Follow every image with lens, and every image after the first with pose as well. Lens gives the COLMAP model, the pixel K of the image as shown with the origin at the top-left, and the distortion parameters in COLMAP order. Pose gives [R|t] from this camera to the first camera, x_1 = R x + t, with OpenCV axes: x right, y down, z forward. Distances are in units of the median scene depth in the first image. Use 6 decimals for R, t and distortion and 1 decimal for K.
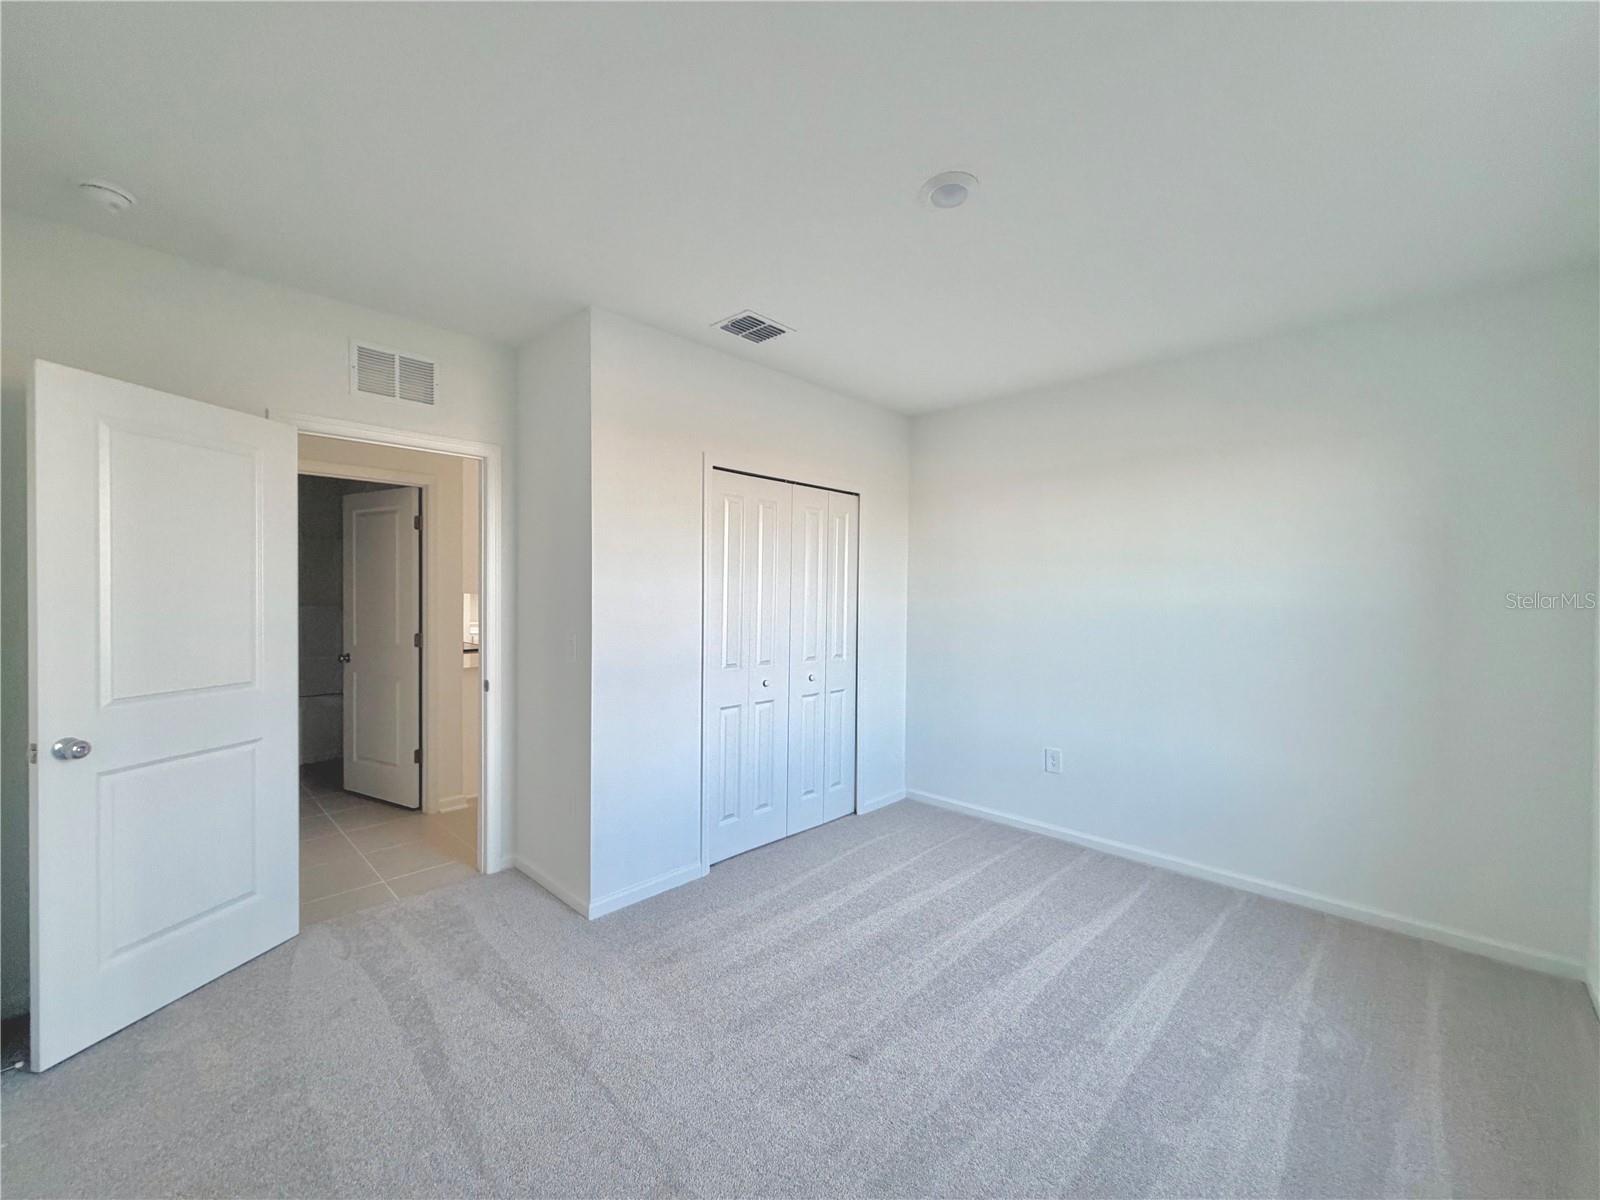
lens RADIAL K [[640.3, 0, 800.0], [0, 640.3, 600.0], [0, 0, 1]] dist [0.000356, 0.000080]
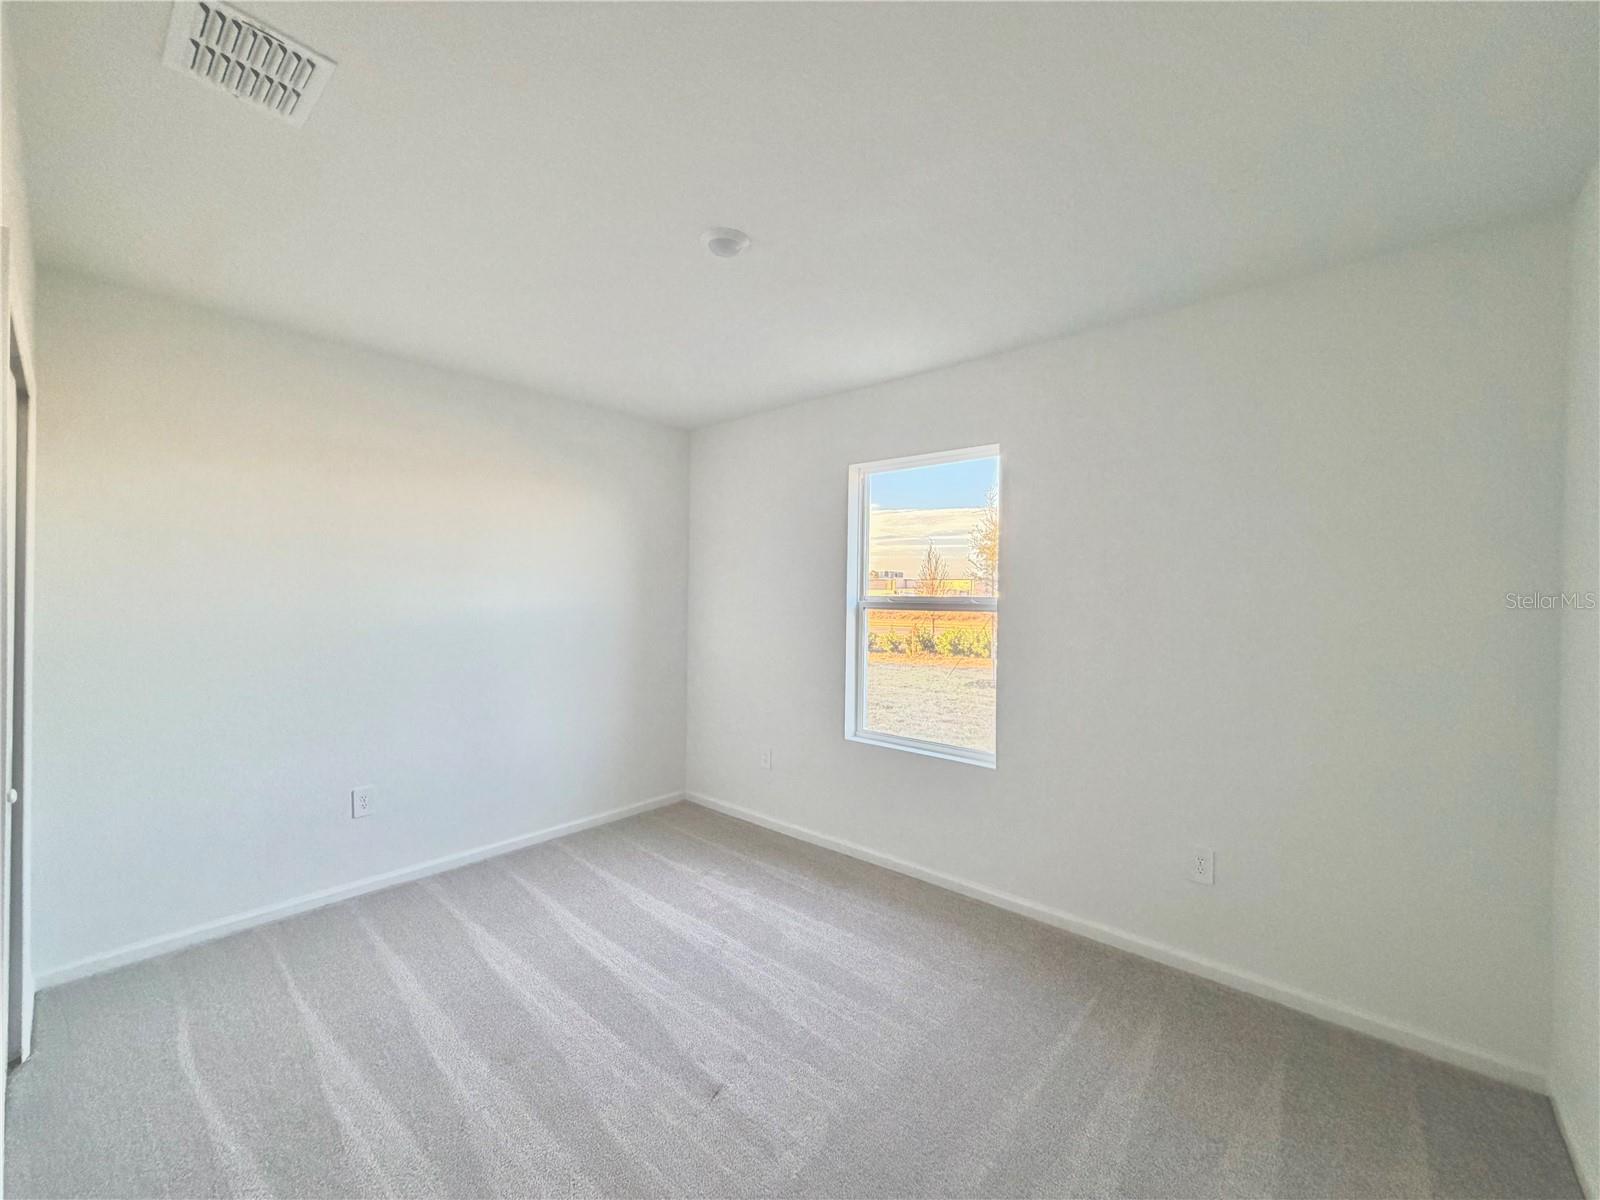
lens RADIAL K [[640.3, 0, 800.0], [0, 640.3, 600.0], [0, 0, 1]] dist [0.000356, 0.000080]
pose [[-0.064742, -0.009045, 0.997861, -0.565056], [0.000138, 0.999959, 0.009073, -0.013302], [-0.997902, 0.000725, -0.064738, 0.625346]]
